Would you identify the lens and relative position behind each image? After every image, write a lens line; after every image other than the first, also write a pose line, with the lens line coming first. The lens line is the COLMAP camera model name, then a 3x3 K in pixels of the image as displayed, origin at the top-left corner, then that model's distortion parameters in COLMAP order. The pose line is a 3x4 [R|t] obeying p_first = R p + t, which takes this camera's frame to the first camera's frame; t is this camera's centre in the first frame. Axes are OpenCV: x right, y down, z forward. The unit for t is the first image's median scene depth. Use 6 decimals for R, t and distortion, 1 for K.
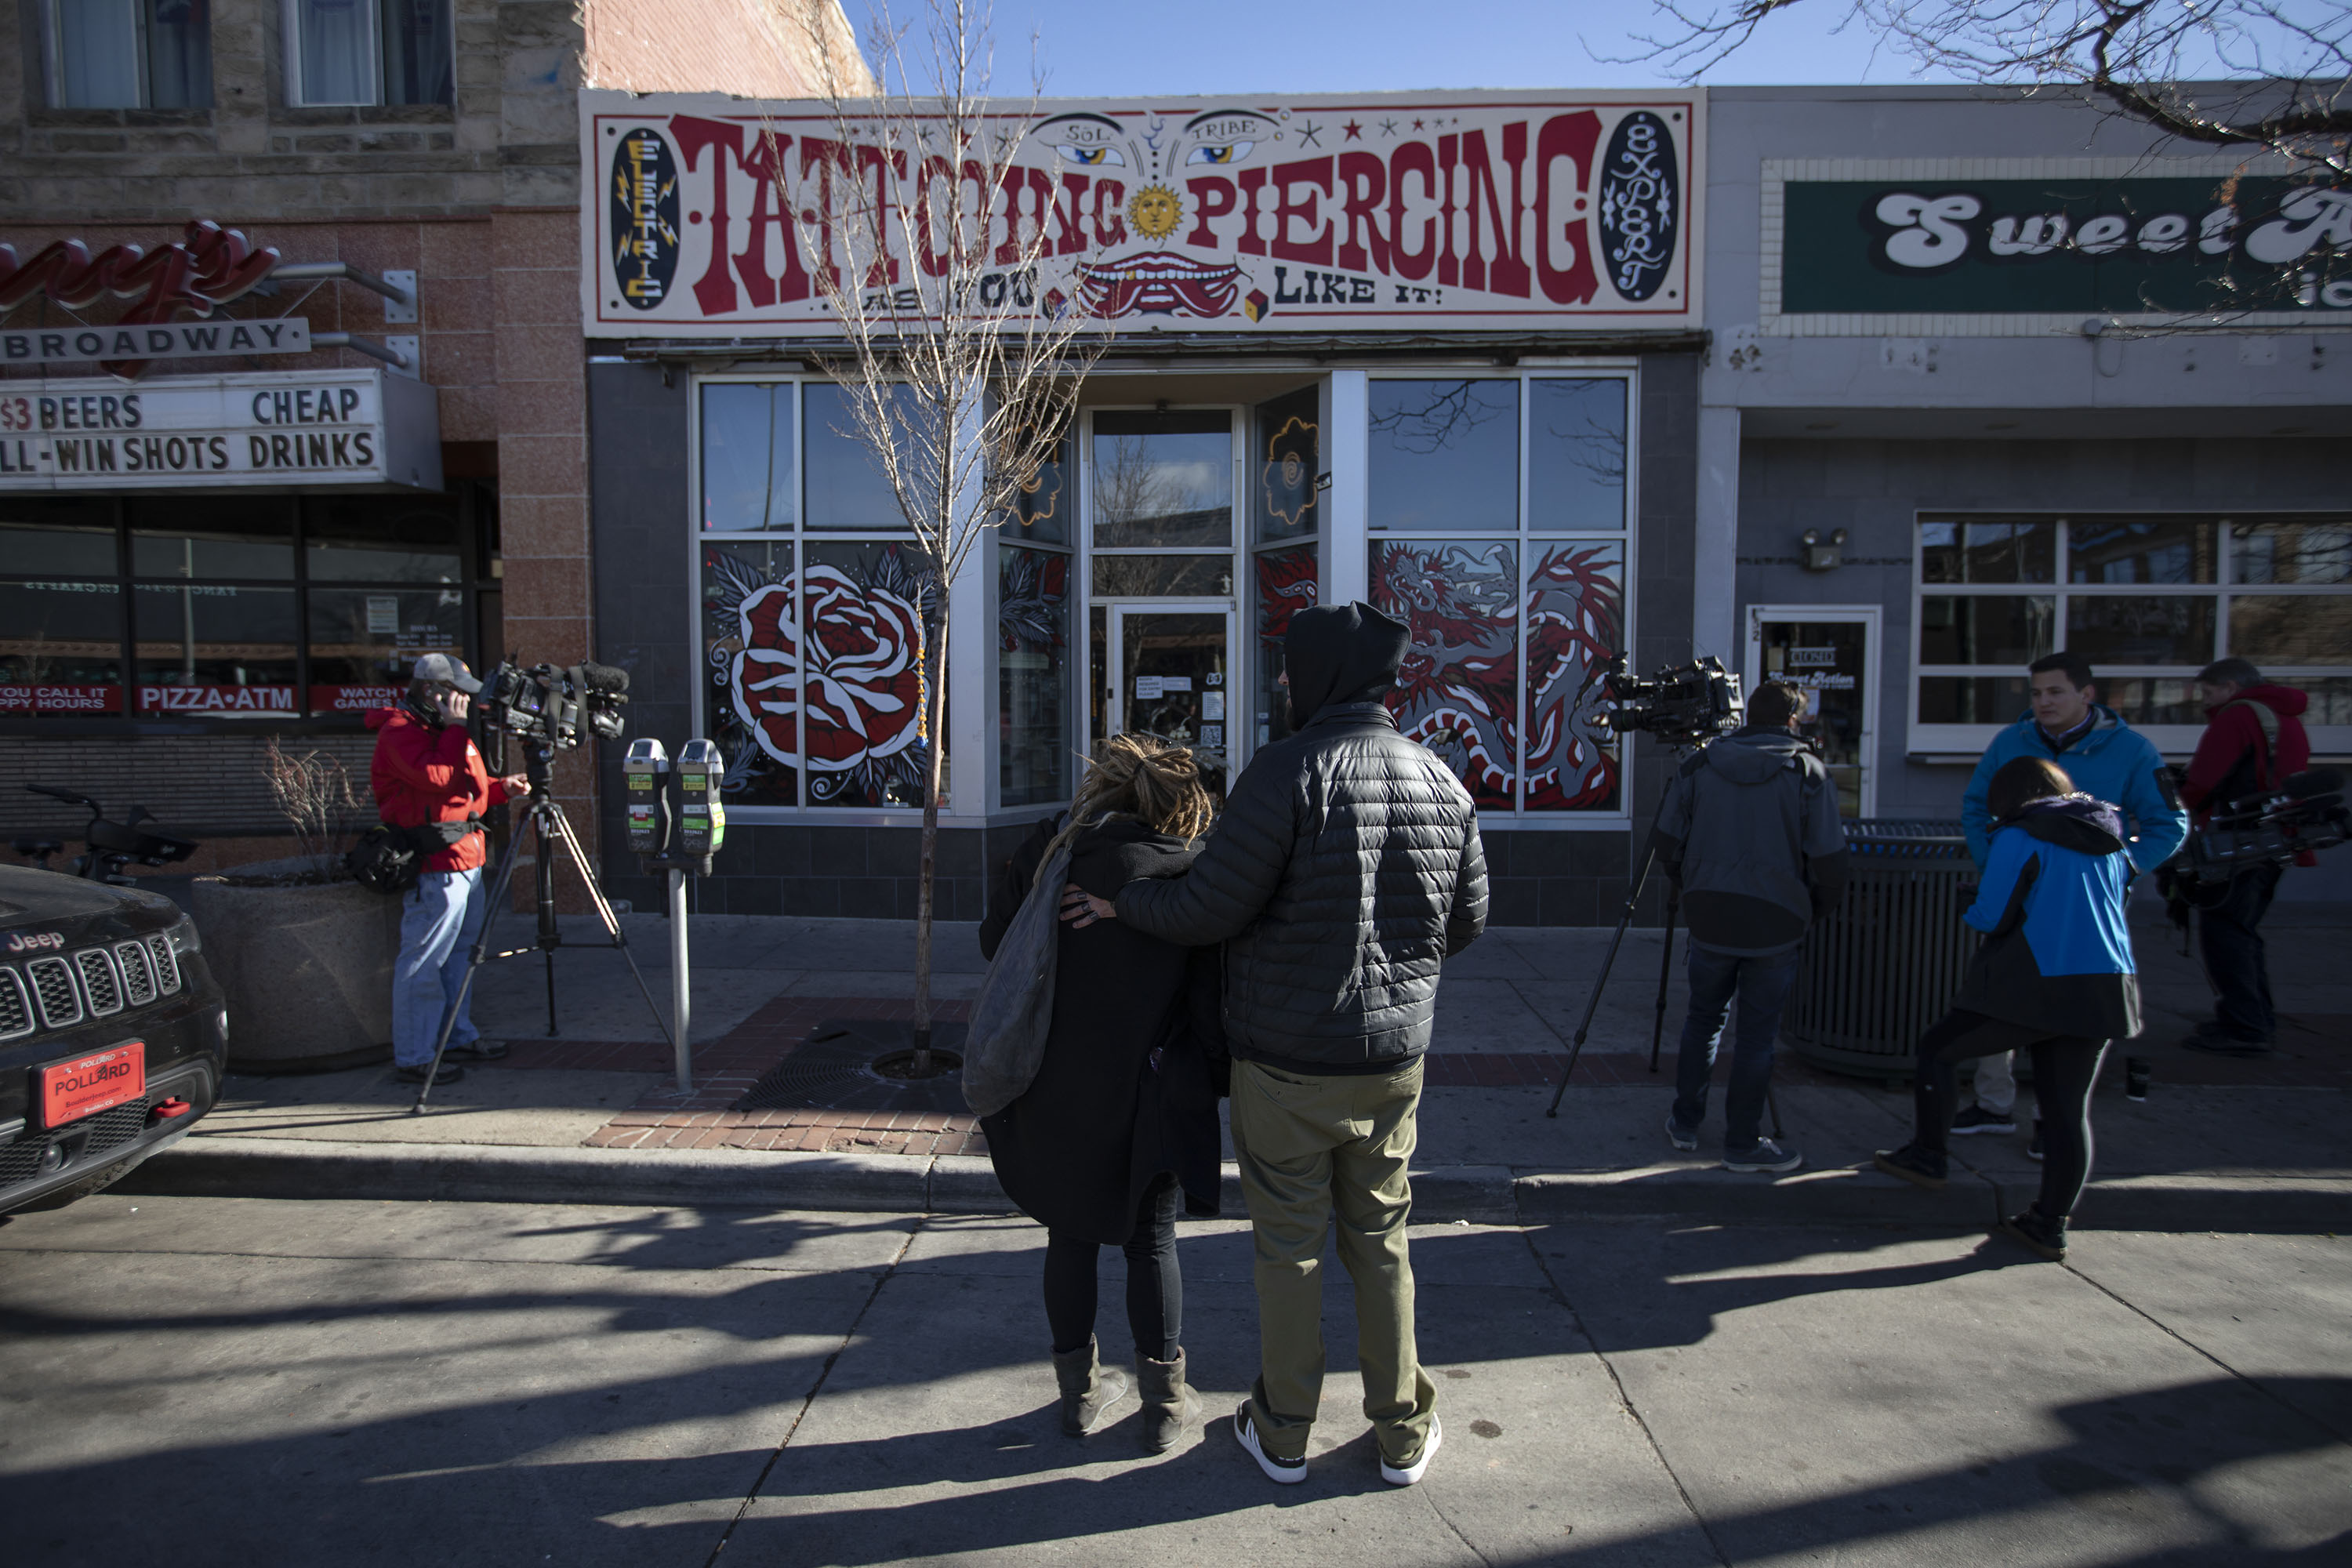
lens RADIAL K [[1338.0, 0, 1177.1], [0, 1338.0, 791.9], [0, 0, 1]] dist [-0.002458, -0.000049]
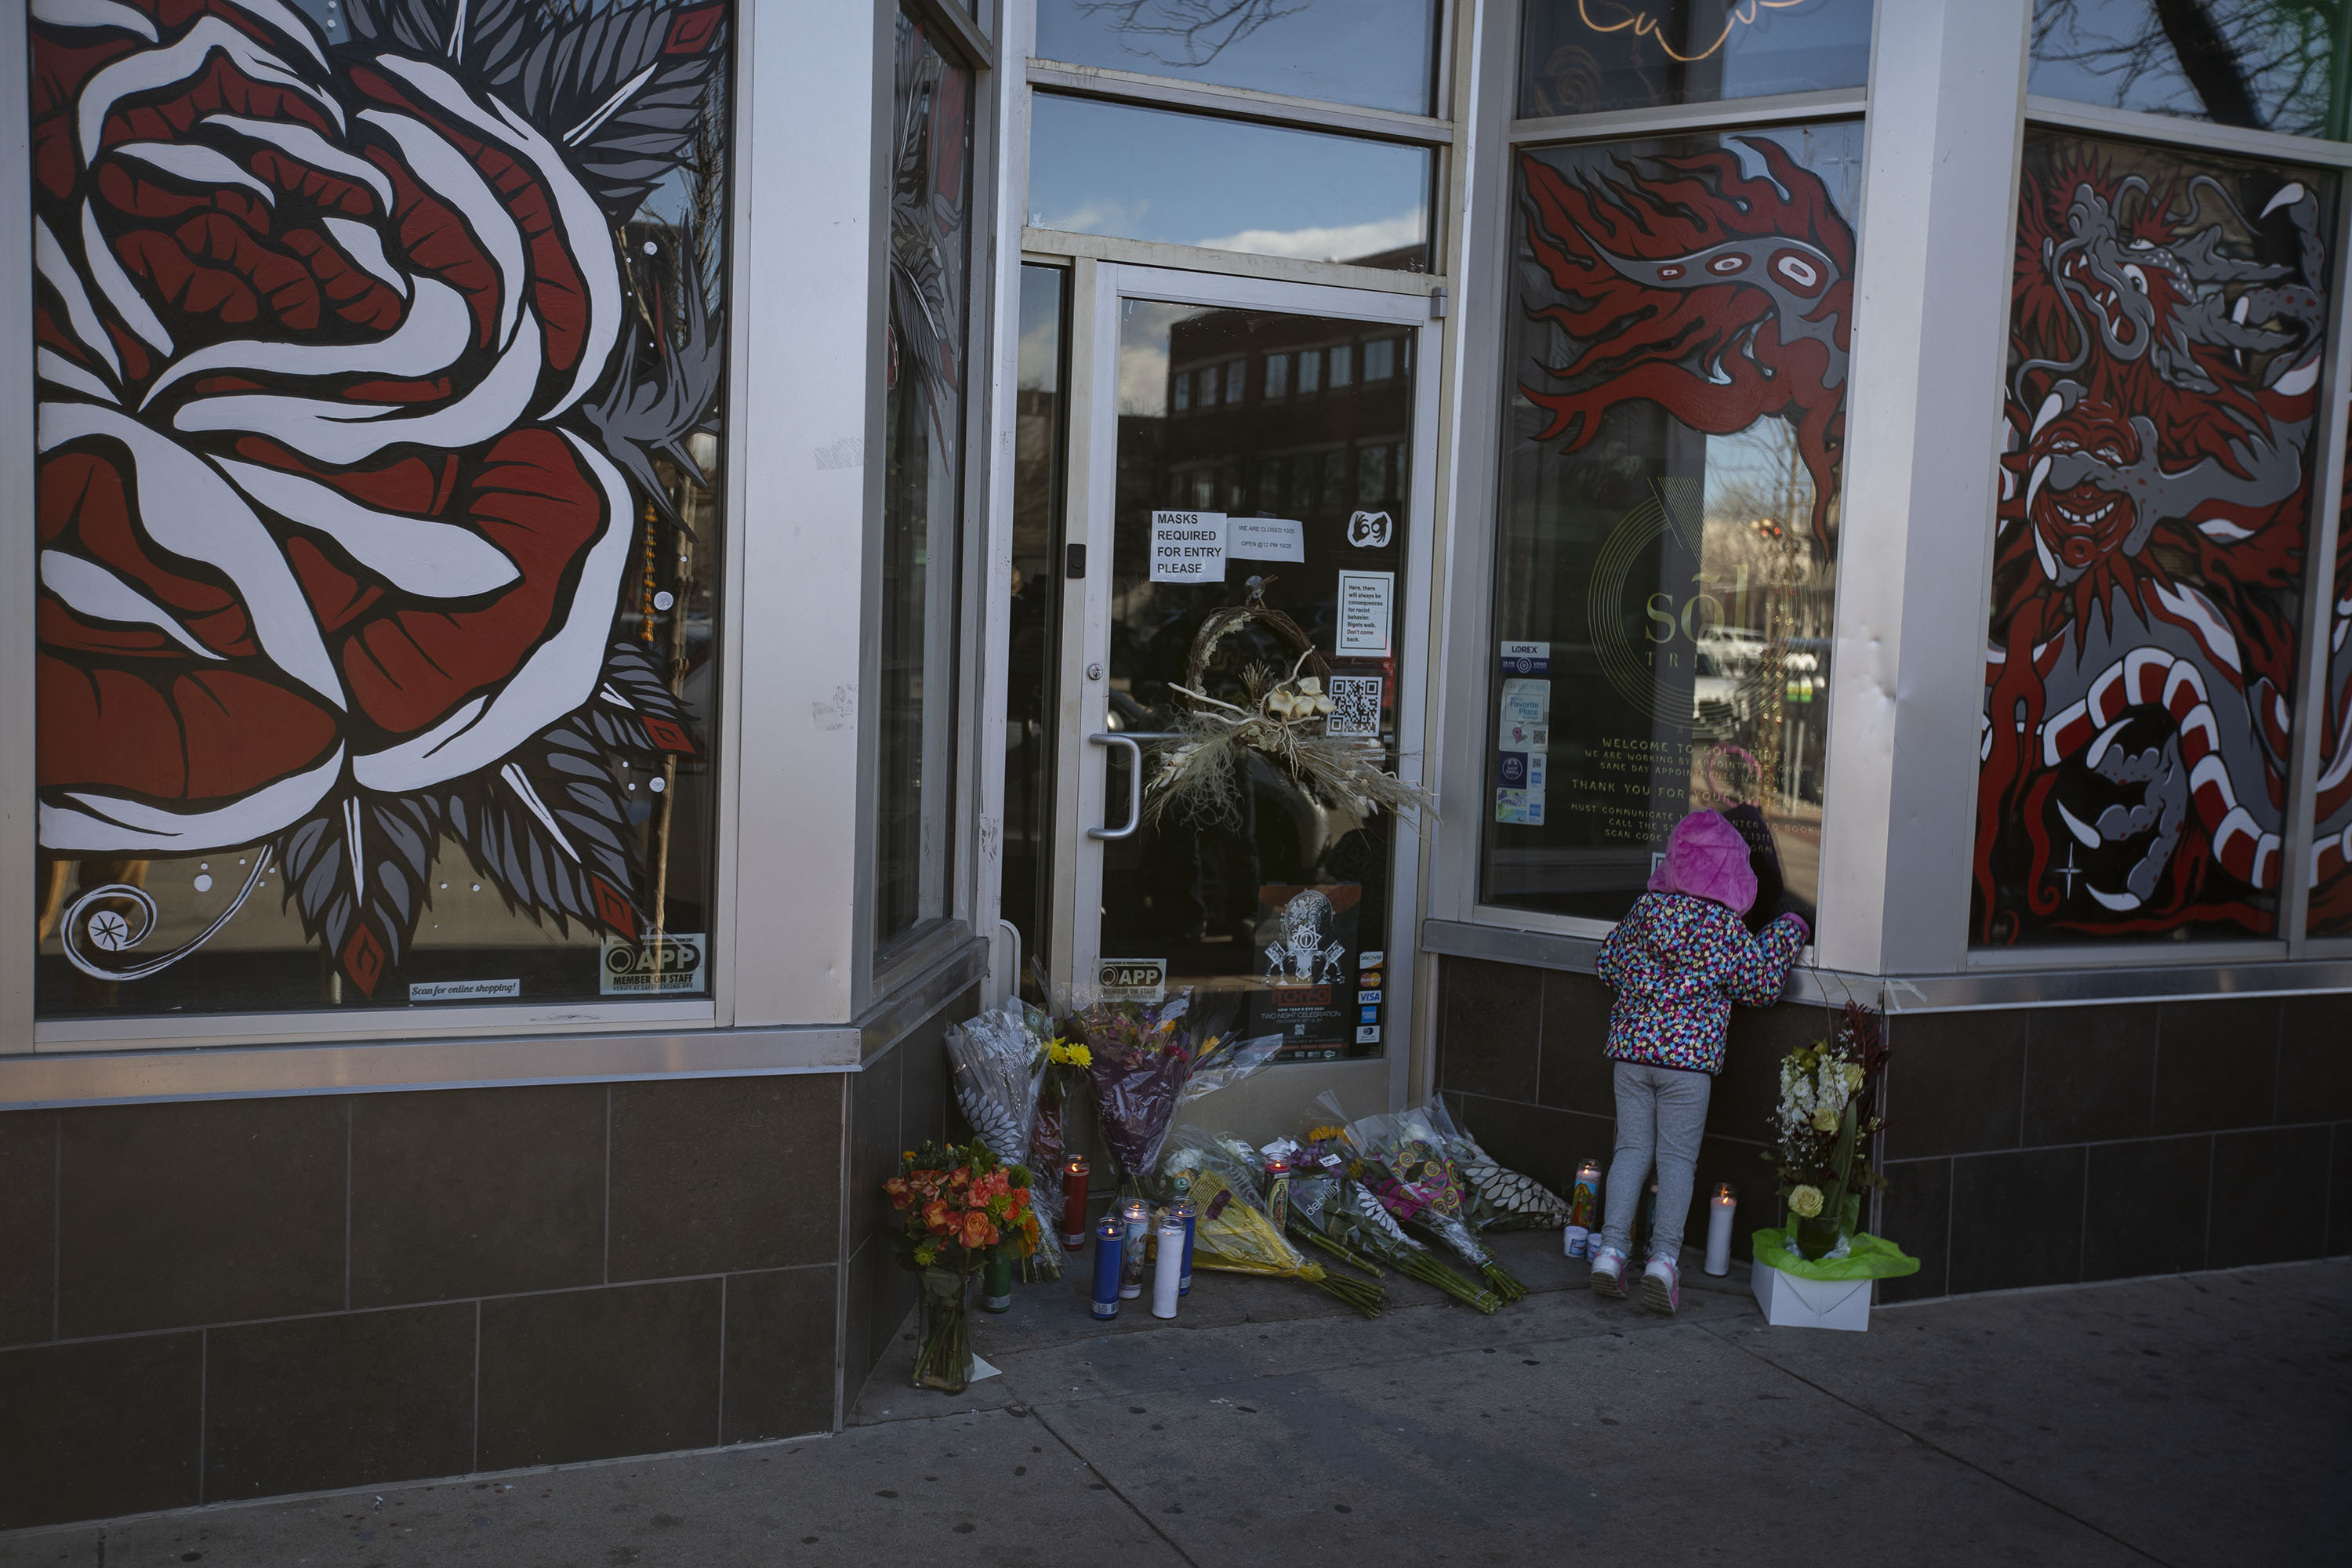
lens RADIAL K [[2263.8, 0, 1179.2], [0, 2263.8, 784.3], [0, 0, 1]] dist [0.071626, 0.000000]
pose [[0.876897, -0.002294, 0.480673, -0.296254], [-0.006443, 0.999843, 0.016527, -0.034784], [-0.480636, -0.017589, 0.876744, 0.588537]]
